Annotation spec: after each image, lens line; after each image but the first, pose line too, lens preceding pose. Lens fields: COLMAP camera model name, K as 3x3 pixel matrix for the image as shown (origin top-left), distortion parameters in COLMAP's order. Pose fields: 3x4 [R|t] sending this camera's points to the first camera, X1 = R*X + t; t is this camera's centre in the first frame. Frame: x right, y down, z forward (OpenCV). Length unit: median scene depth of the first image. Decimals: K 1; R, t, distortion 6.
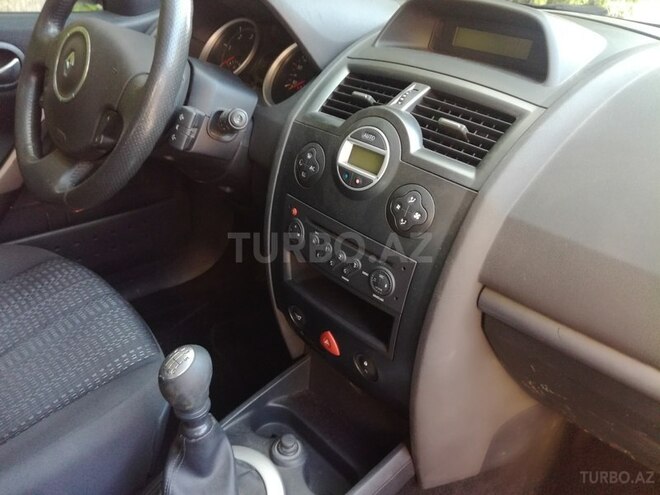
lens RADIAL K [[545.1, 0, 322.1], [0, 545.1, 247.6], [0, 0, 1]] dist [0.082477, -0.164972]
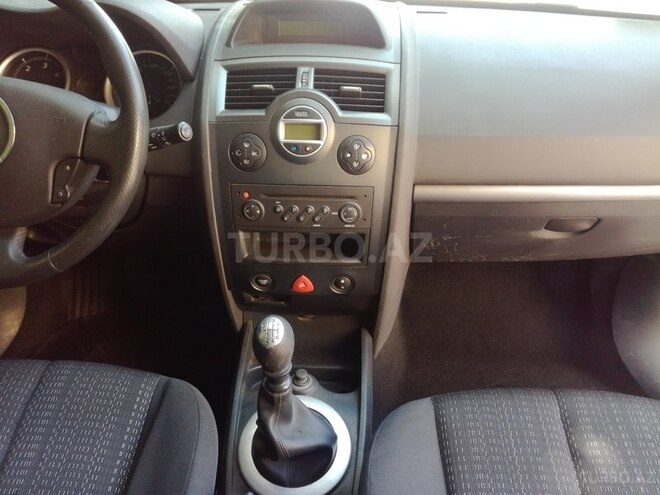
lens RADIAL K [[545.1, 0, 322.1], [0, 545.1, 247.6], [0, 0, 1]] dist [0.082477, -0.164972]
pose [[0.721346, -0.391905, 0.571025, -0.732949], [0.374462, 0.914288, 0.154454, -0.092648], [-0.582613, 0.102413, 0.806272, -0.044606]]
